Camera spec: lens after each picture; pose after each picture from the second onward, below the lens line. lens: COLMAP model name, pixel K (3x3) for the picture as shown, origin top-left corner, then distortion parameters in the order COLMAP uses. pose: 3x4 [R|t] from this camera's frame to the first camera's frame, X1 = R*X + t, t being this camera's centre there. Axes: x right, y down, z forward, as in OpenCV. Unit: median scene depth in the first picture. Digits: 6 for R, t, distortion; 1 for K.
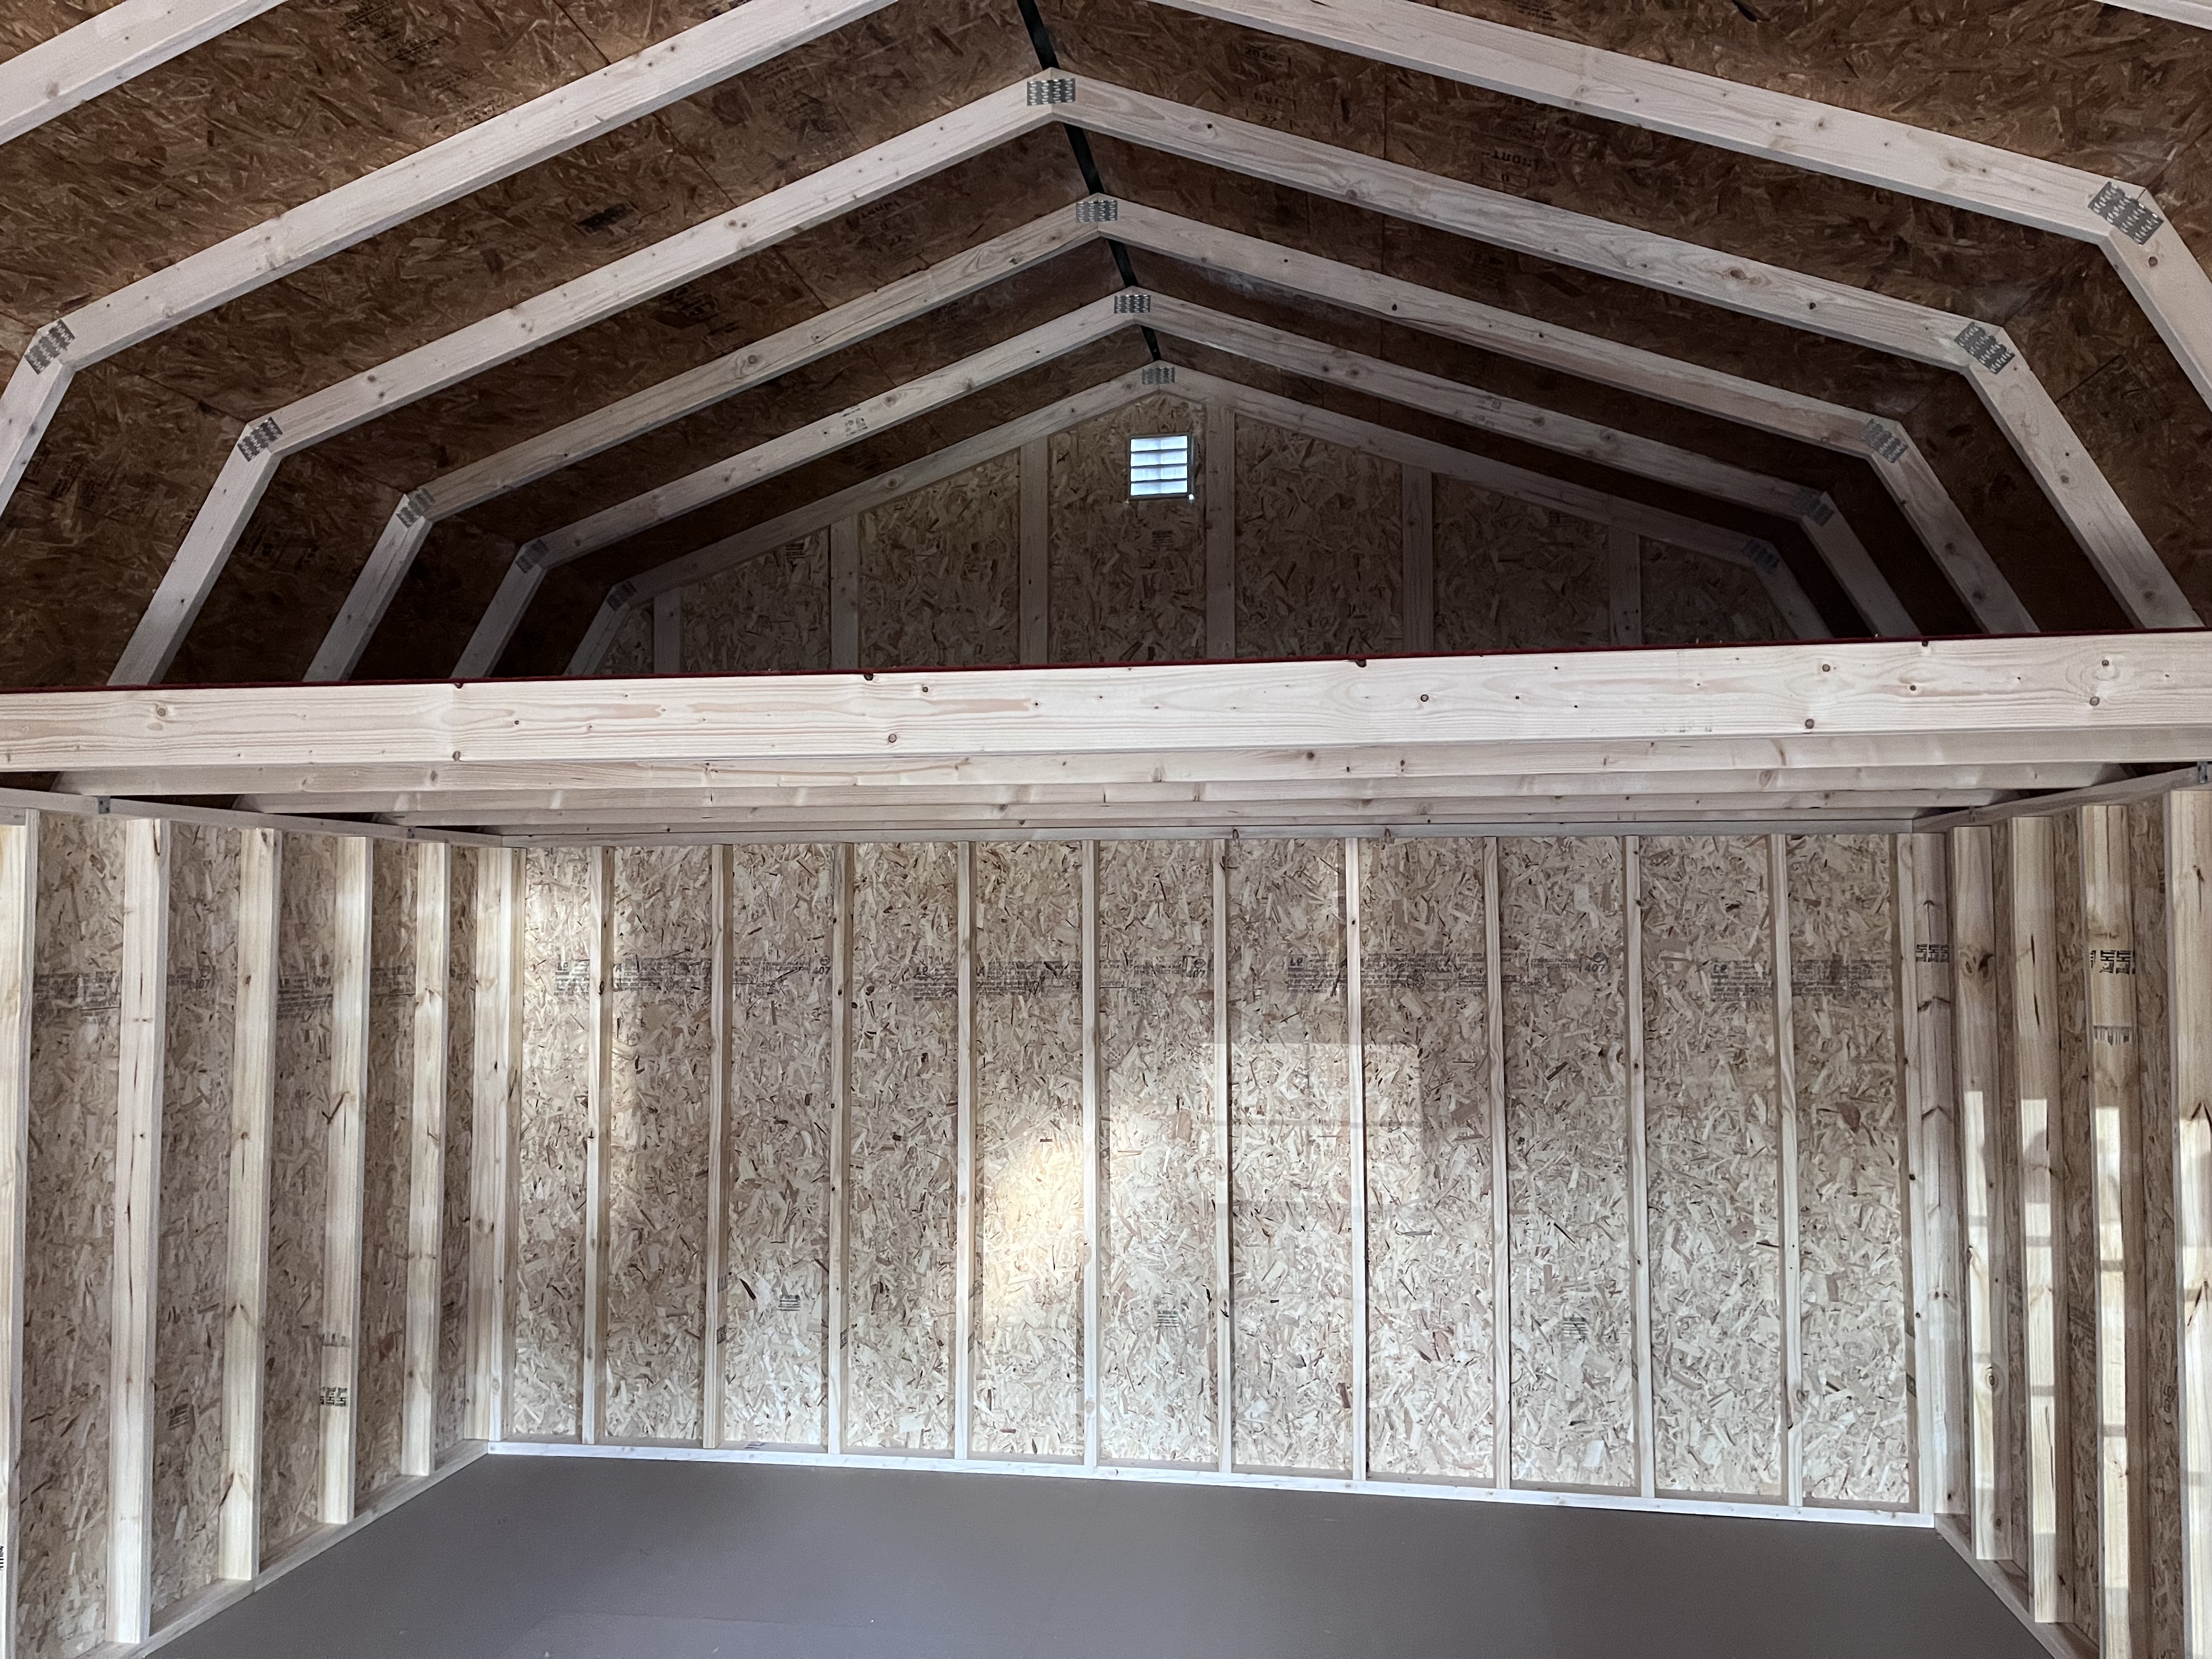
lens RADIAL K [[1671.8, 0, 1110.8], [0, 1671.8, 823.6], [0, 0, 1]] dist [0.083253, -0.146301]
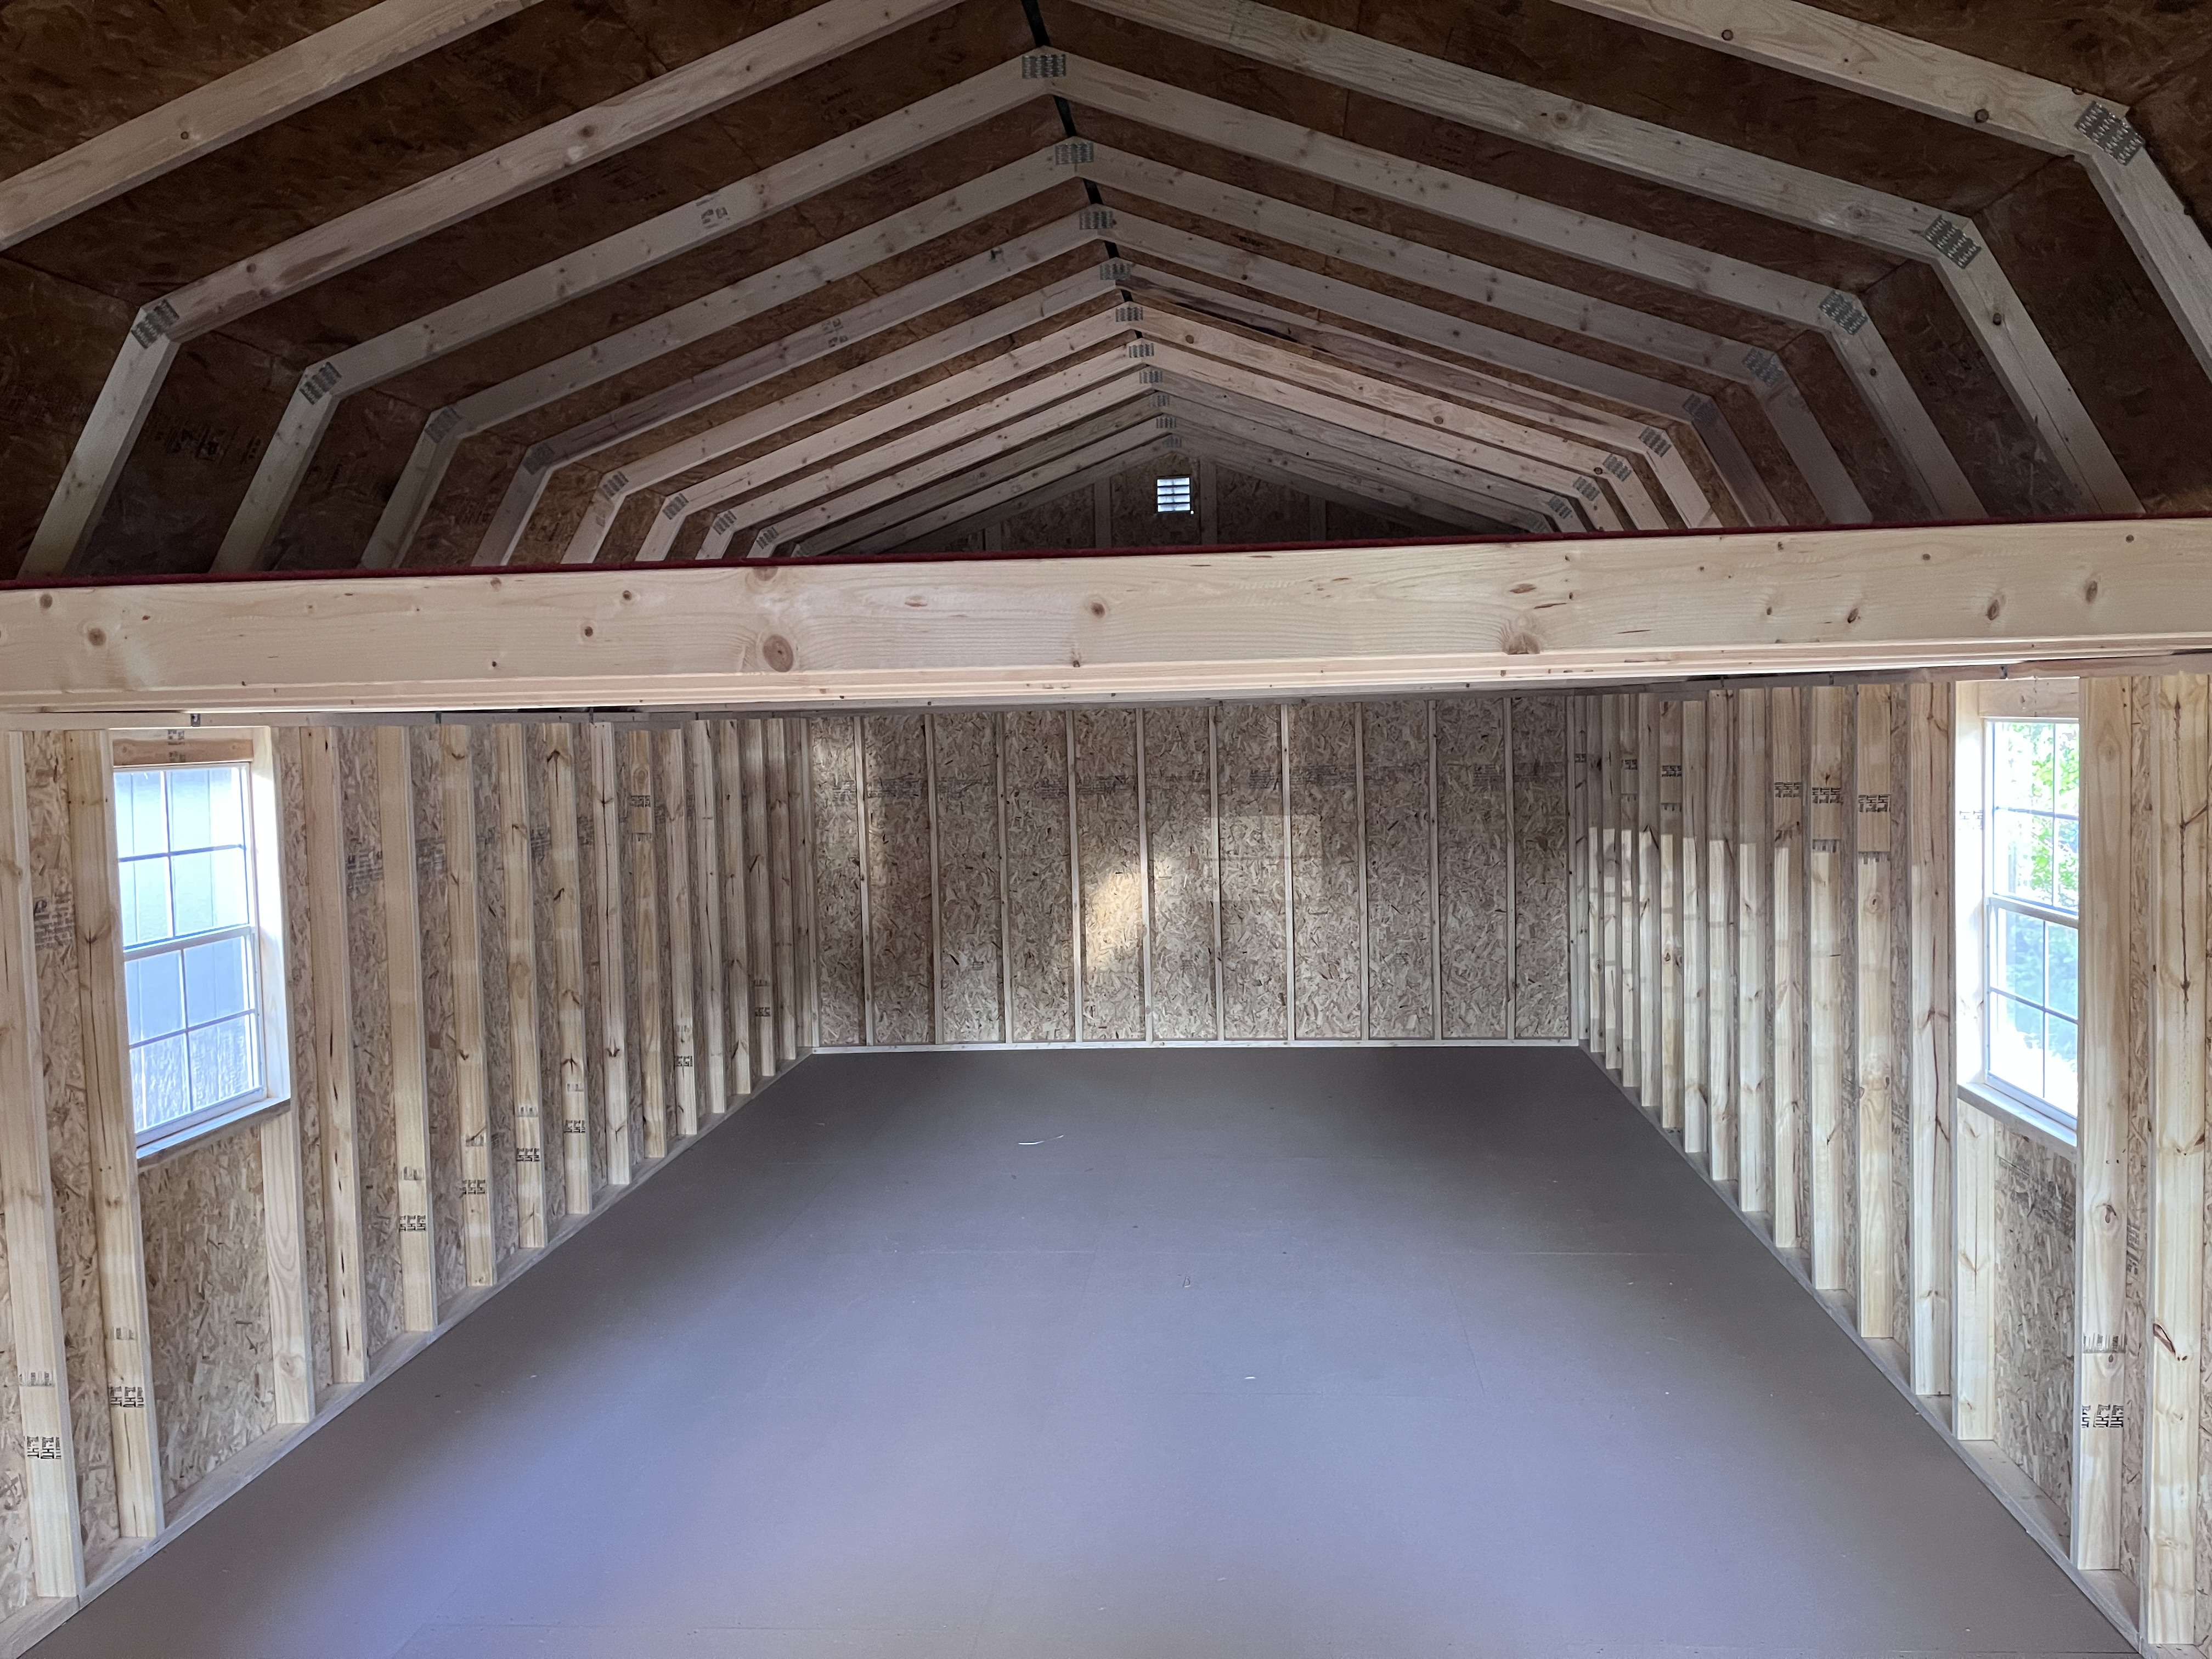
lens RADIAL K [[1662.0, 0, 1106.0], [0, 1662.0, 829.5], [0, 0, 1]] dist [0.077975, -0.095201]
pose [[0.999287, -0.026902, 0.026495, -0.101391], [0.023722, 0.993220, 0.113805, -0.065897], [-0.029377, -0.113096, 0.993150, -0.809002]]
